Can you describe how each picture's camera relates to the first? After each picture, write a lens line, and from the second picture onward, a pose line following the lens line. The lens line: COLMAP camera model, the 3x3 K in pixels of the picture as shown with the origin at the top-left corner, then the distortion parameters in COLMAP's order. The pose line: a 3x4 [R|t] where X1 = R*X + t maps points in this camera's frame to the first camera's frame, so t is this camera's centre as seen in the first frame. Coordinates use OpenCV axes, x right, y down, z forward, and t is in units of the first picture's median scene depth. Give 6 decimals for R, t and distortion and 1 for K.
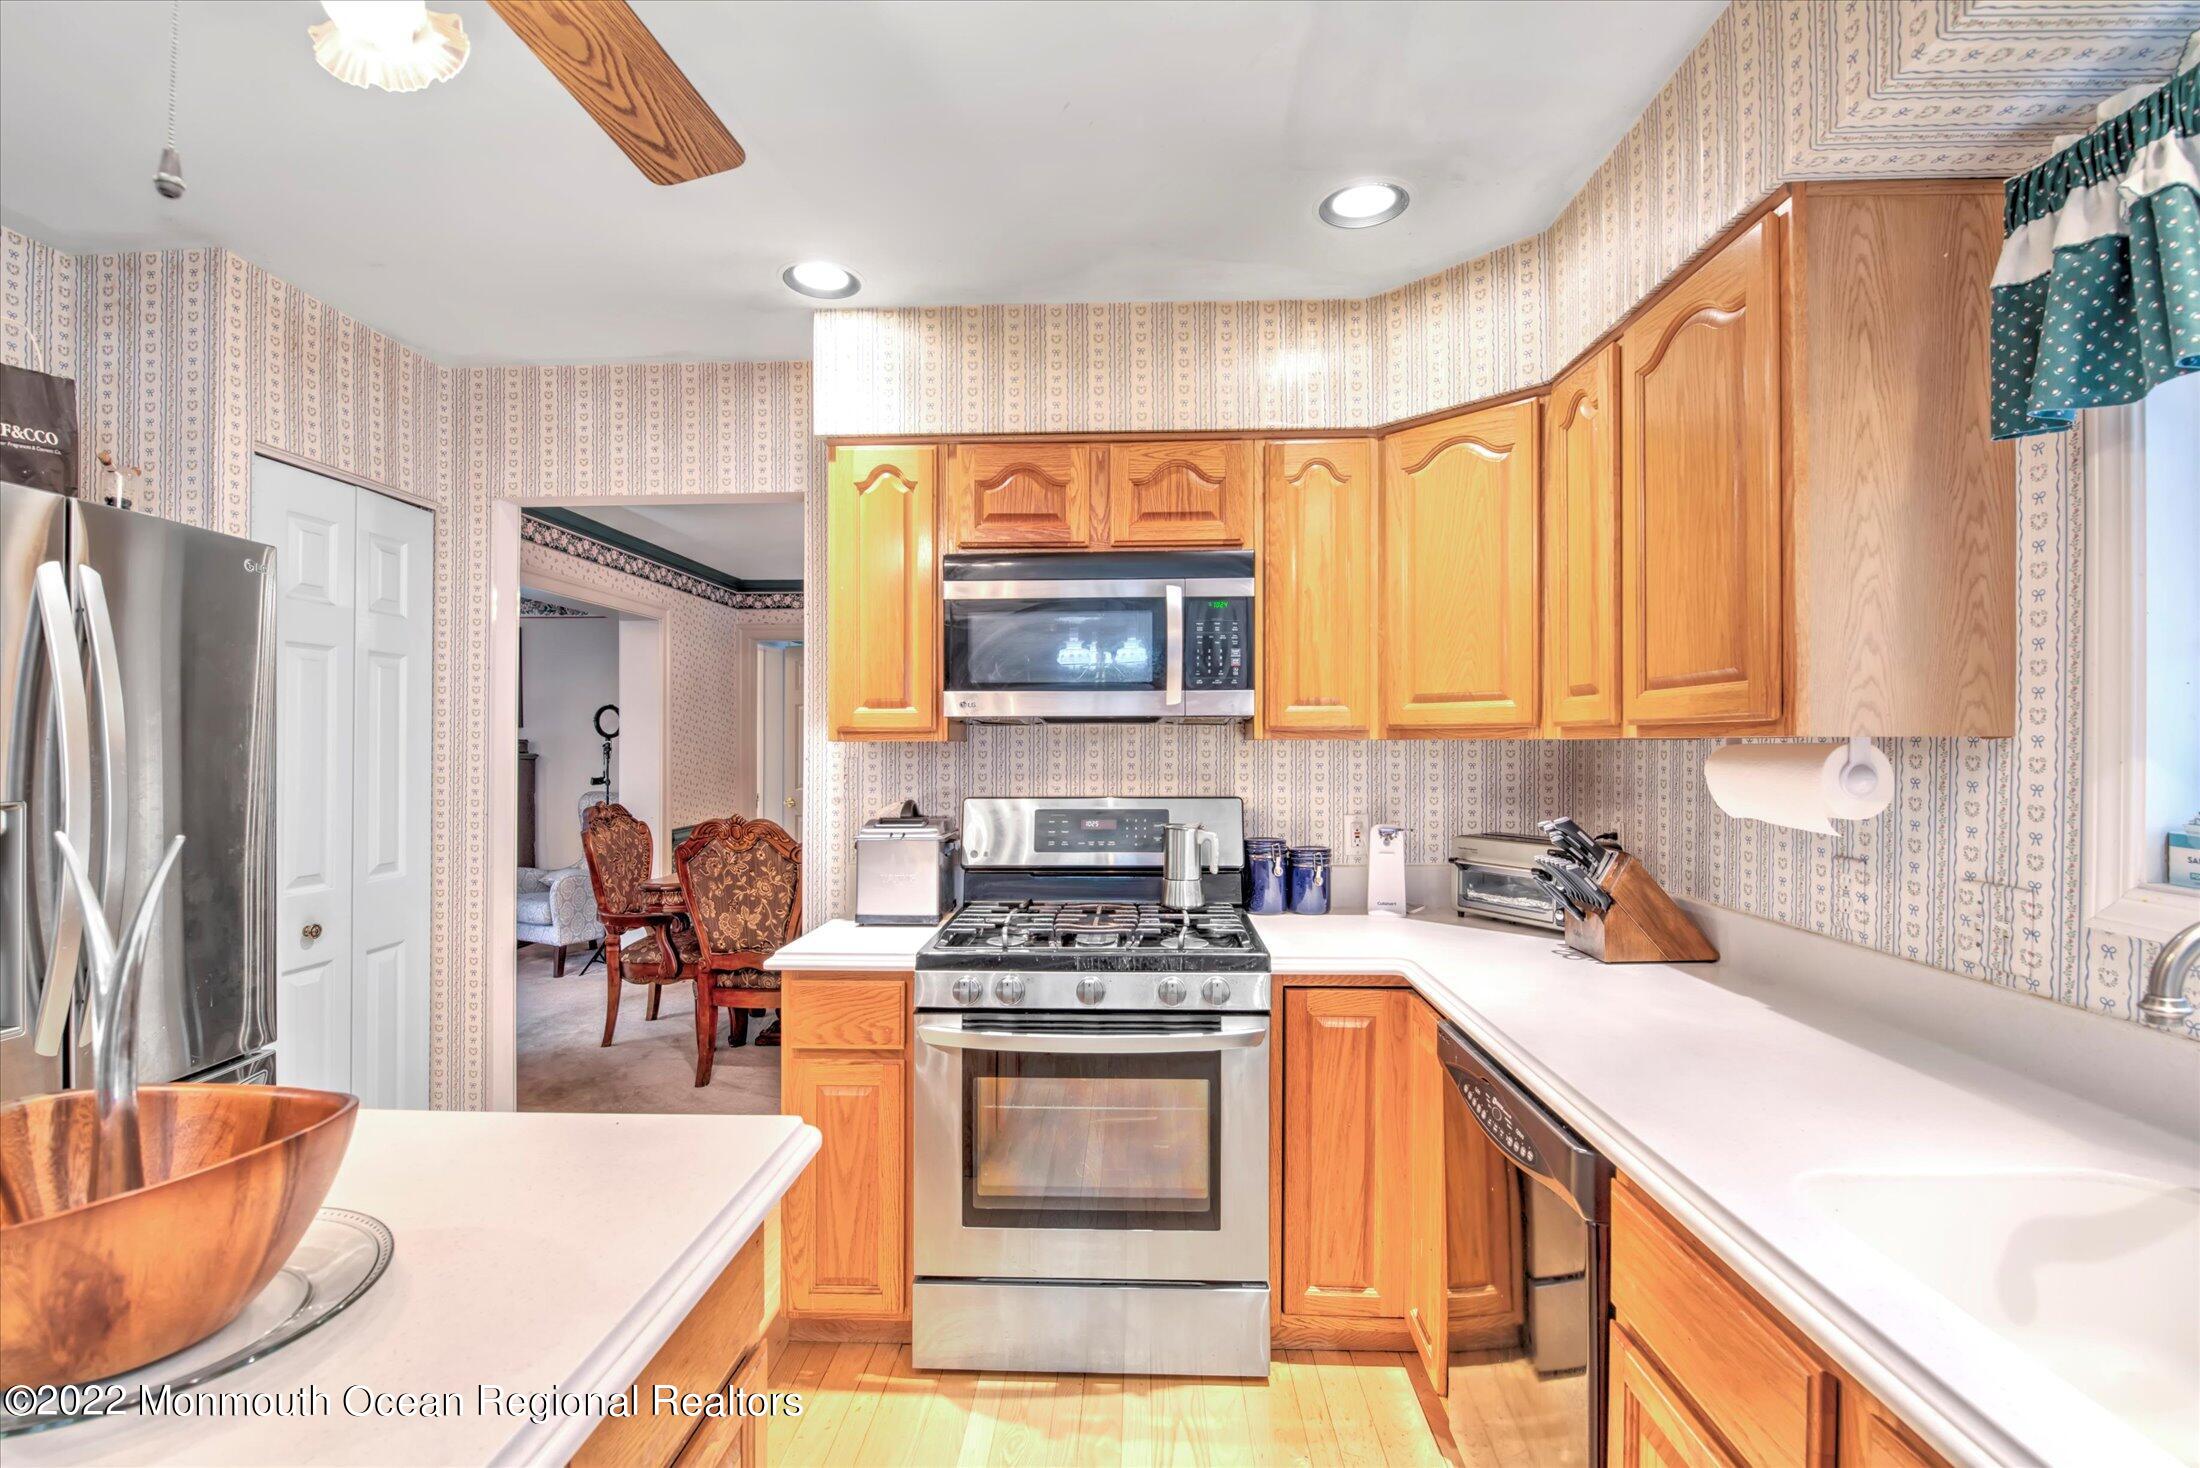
lens RADIAL K [[980.2, 0, 1105.0], [0, 980.2, 738.9], [0, 0, 1]] dist [-0.003417, -0.010262]
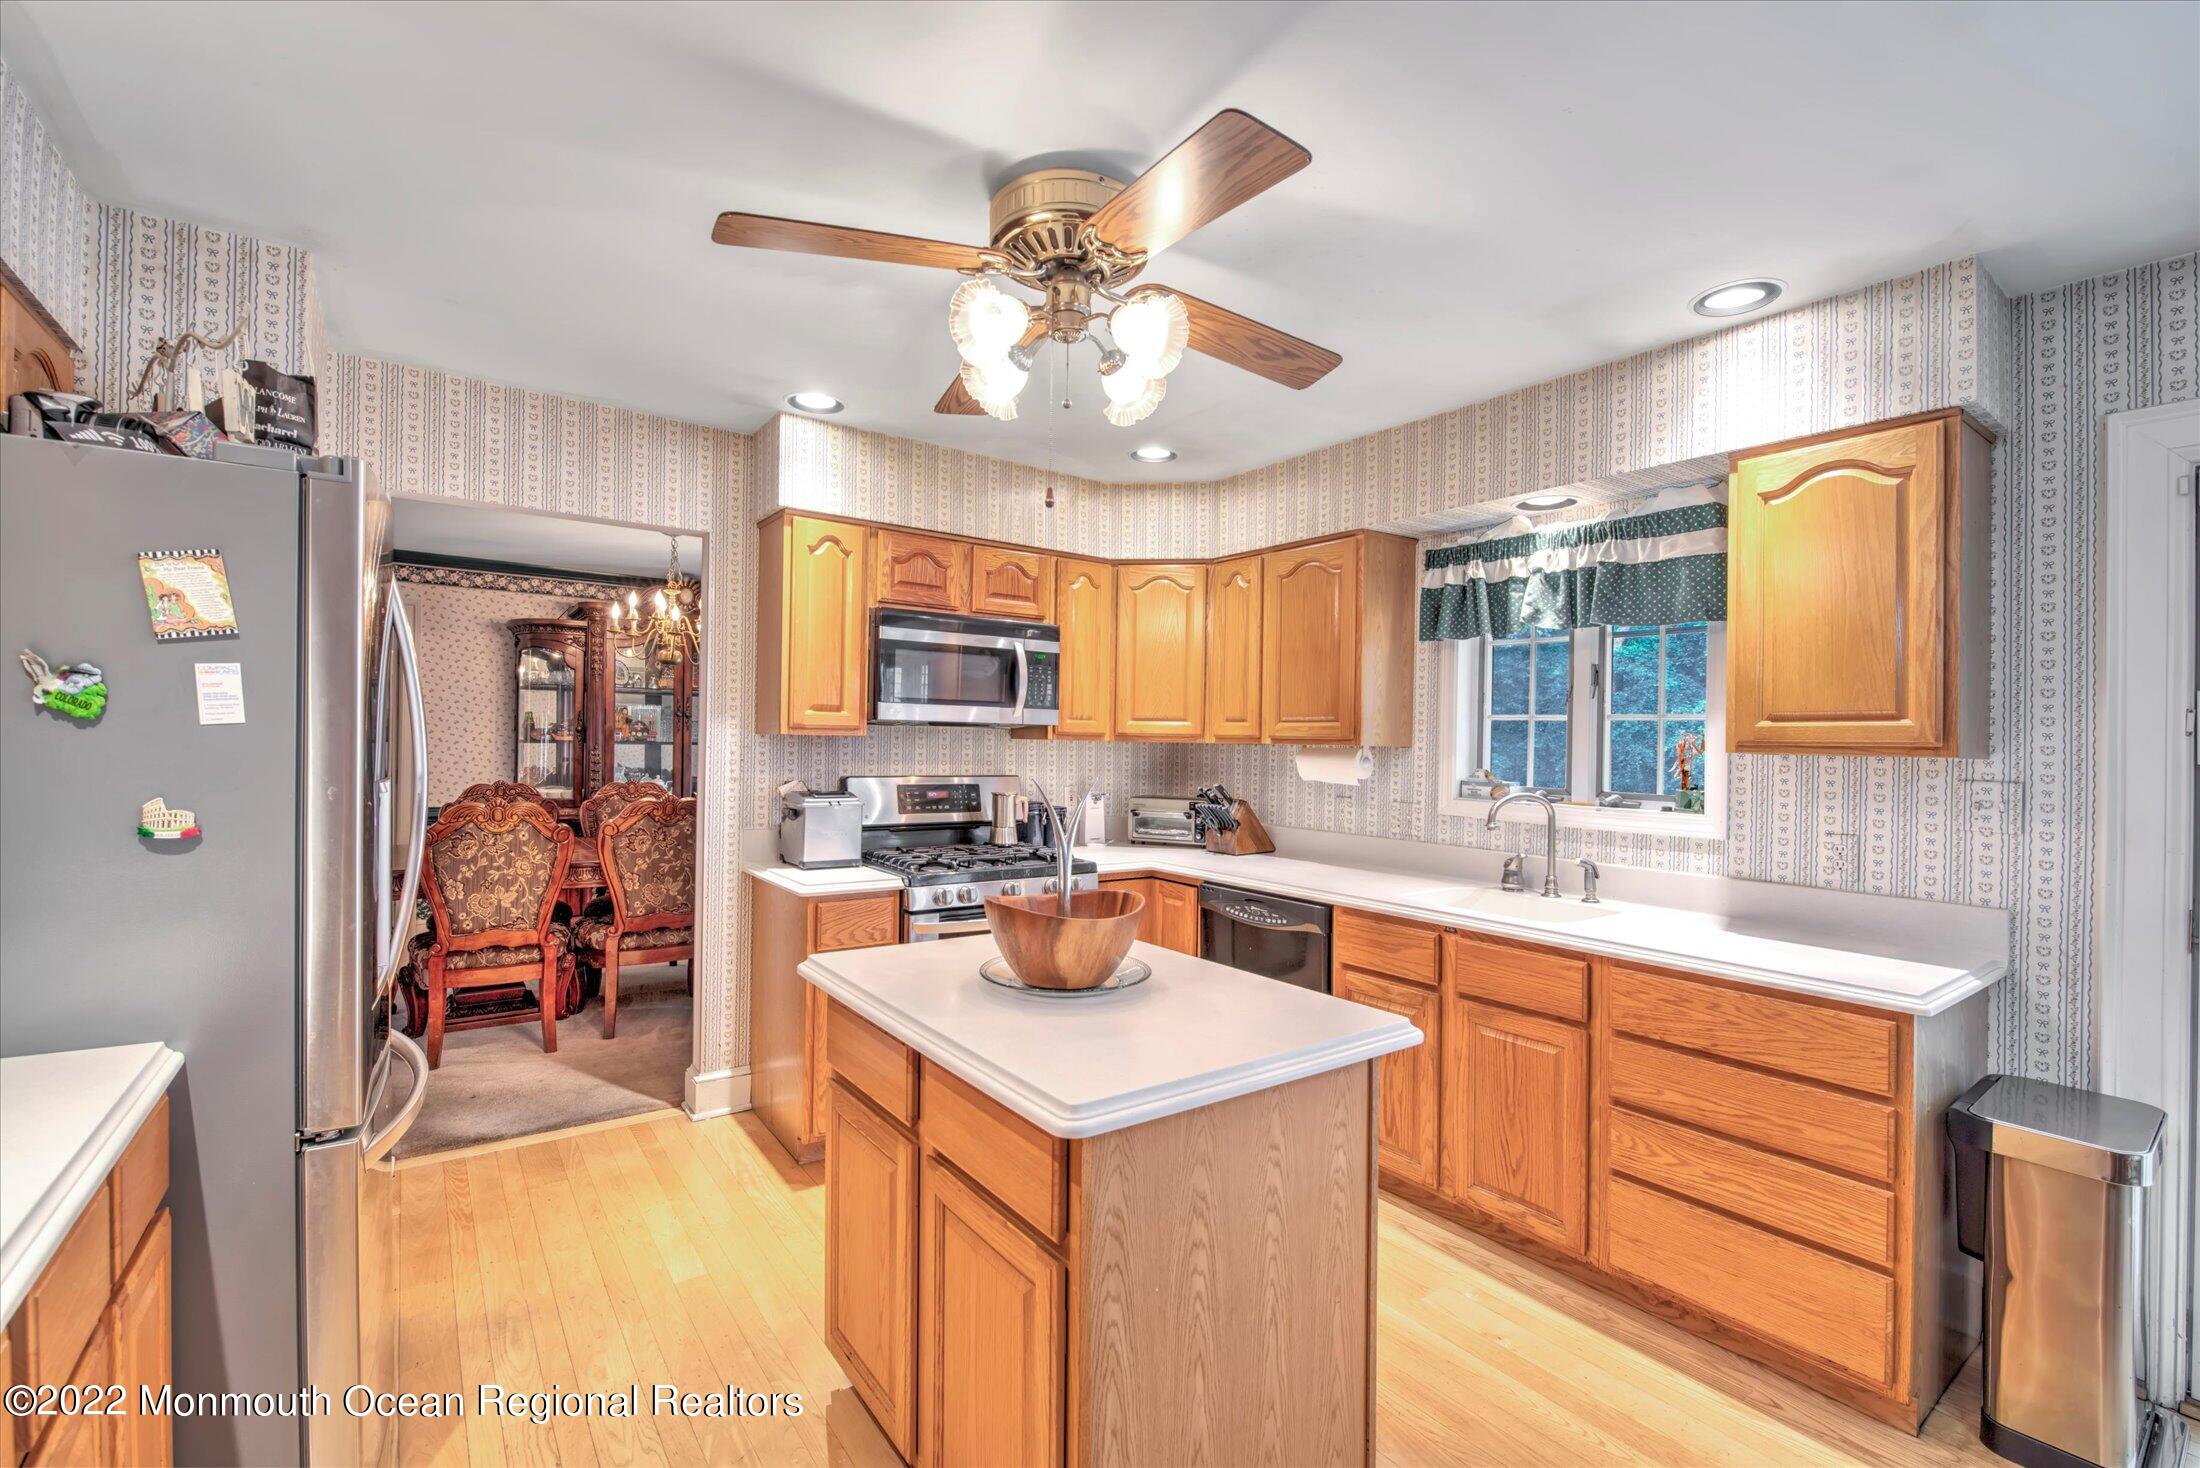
lens RADIAL K [[950.2, 0, 1099.9], [0, 950.2, 735.1], [0, 0, 1]] dist [-0.002071, -0.009709]
pose [[0.786550, 0.022118, 0.617130, -0.768378], [-0.024126, 0.999696, -0.005079, -0.000842], [-0.617054, -0.010894, 0.786845, -0.302192]]
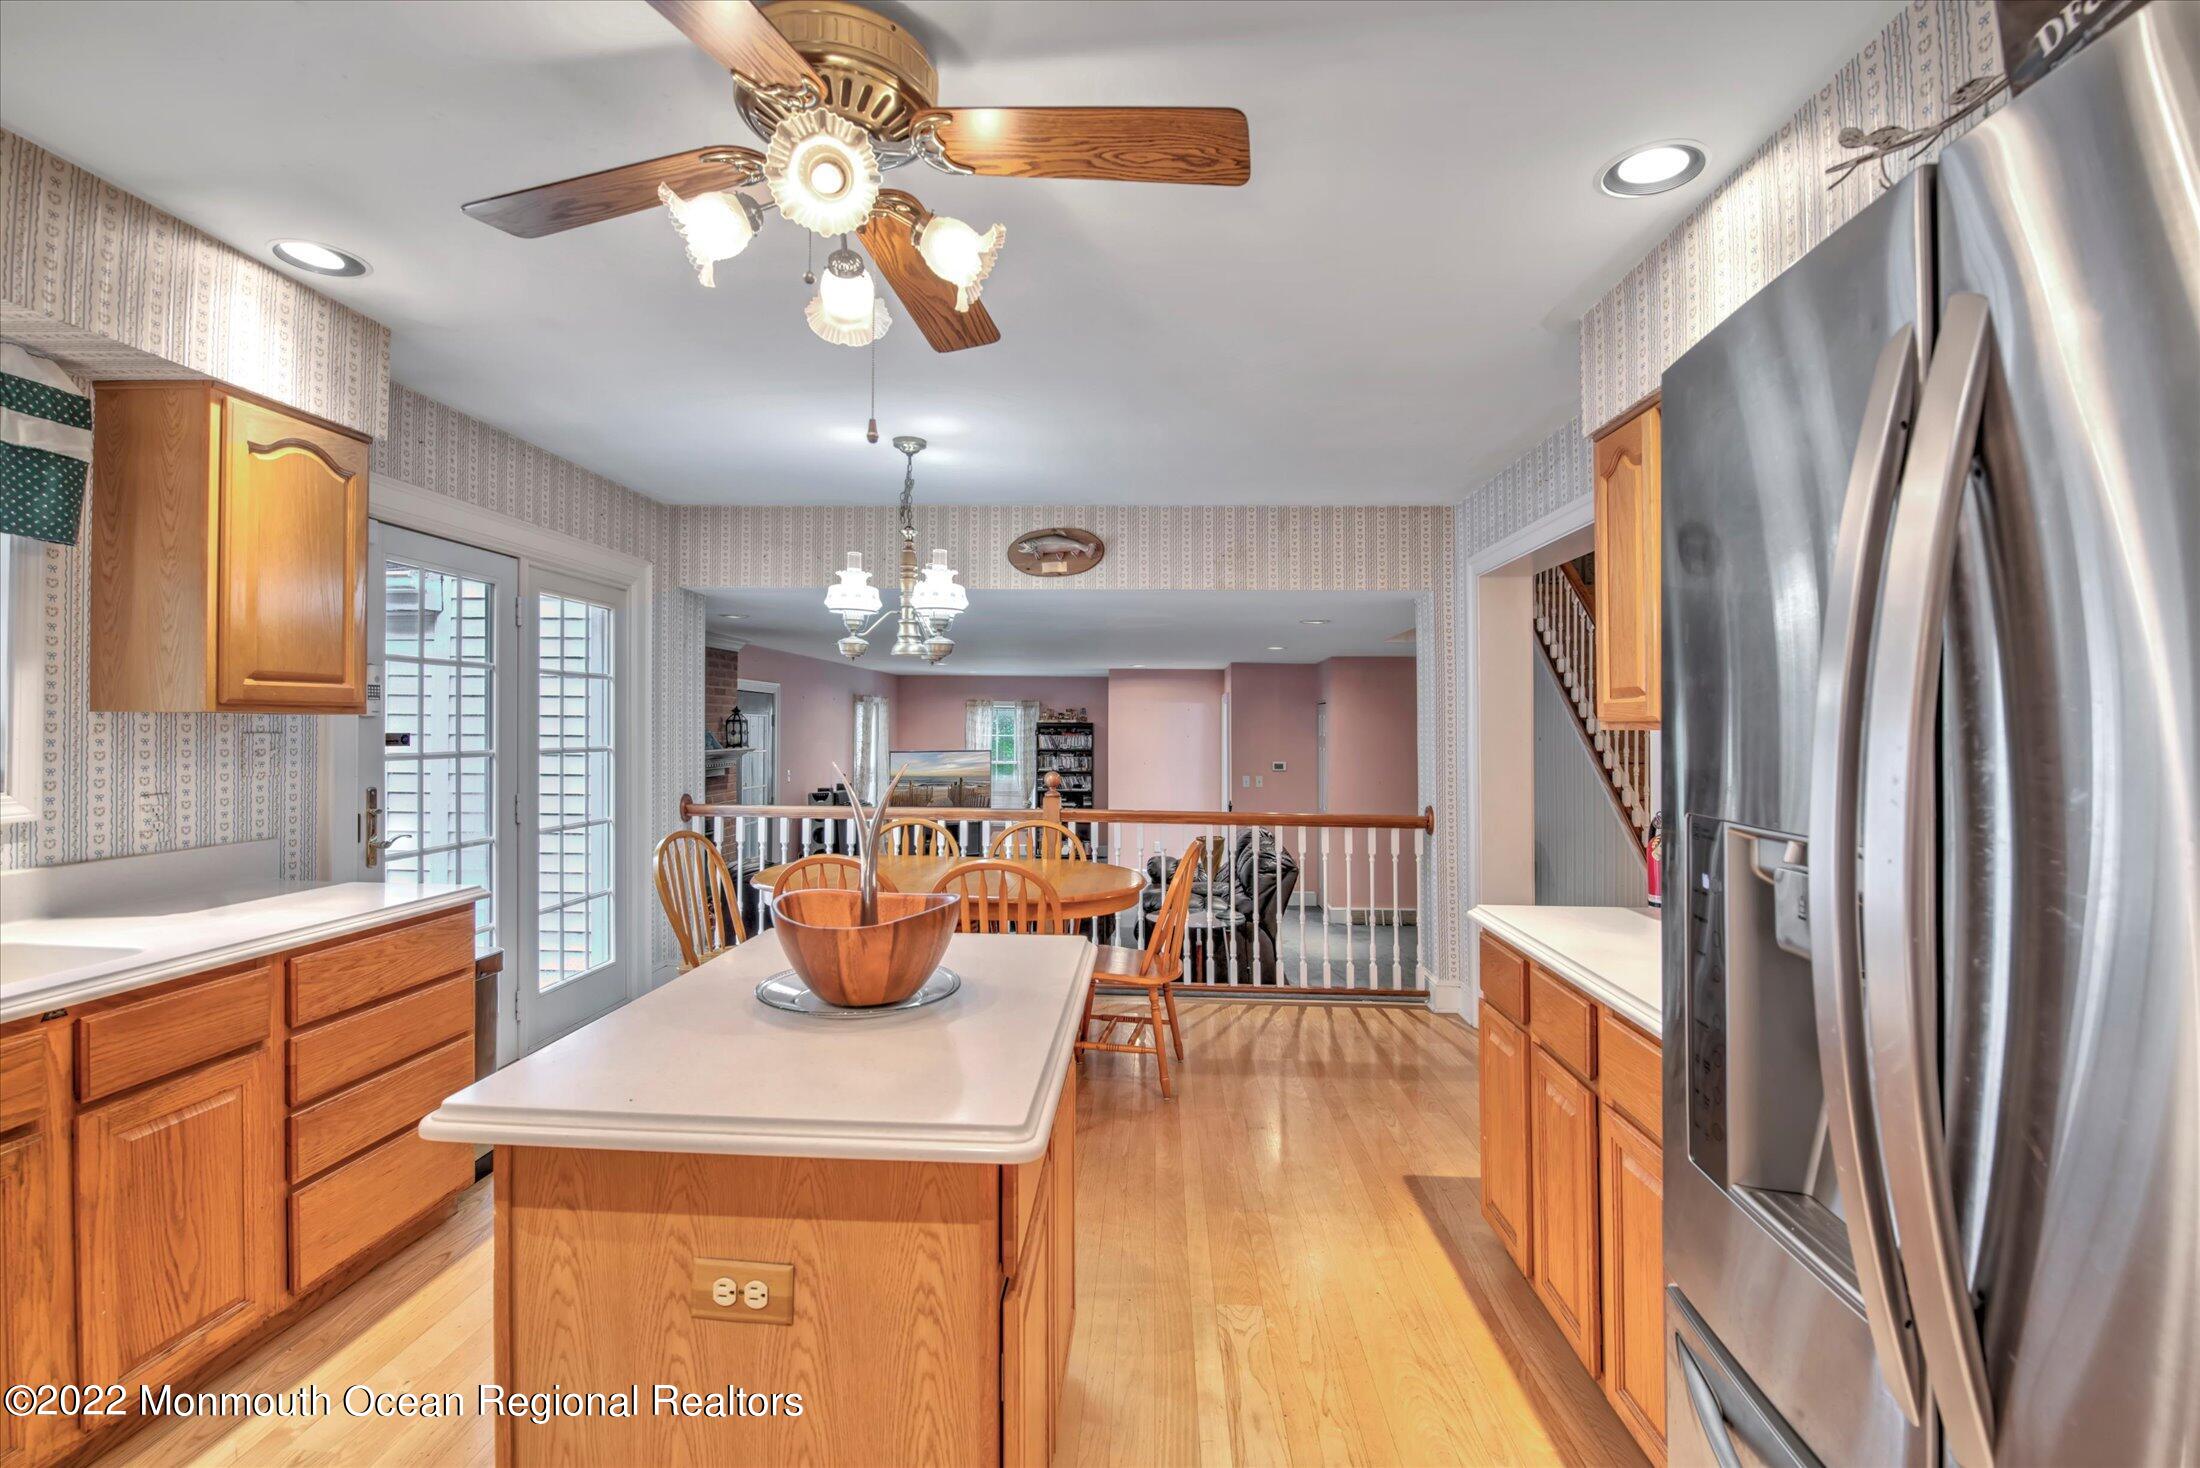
lens RADIAL K [[950.2, 0, 1100.7], [0, 950.2, 726.3], [0, 0, 1]] dist [-0.002071, -0.009709]
pose [[-0.999607, -0.012486, 0.025102, -0.501073], [-0.012590, 0.999913, -0.003996, 0.003295], [-0.025049, -0.004310, -0.999677, 0.968403]]
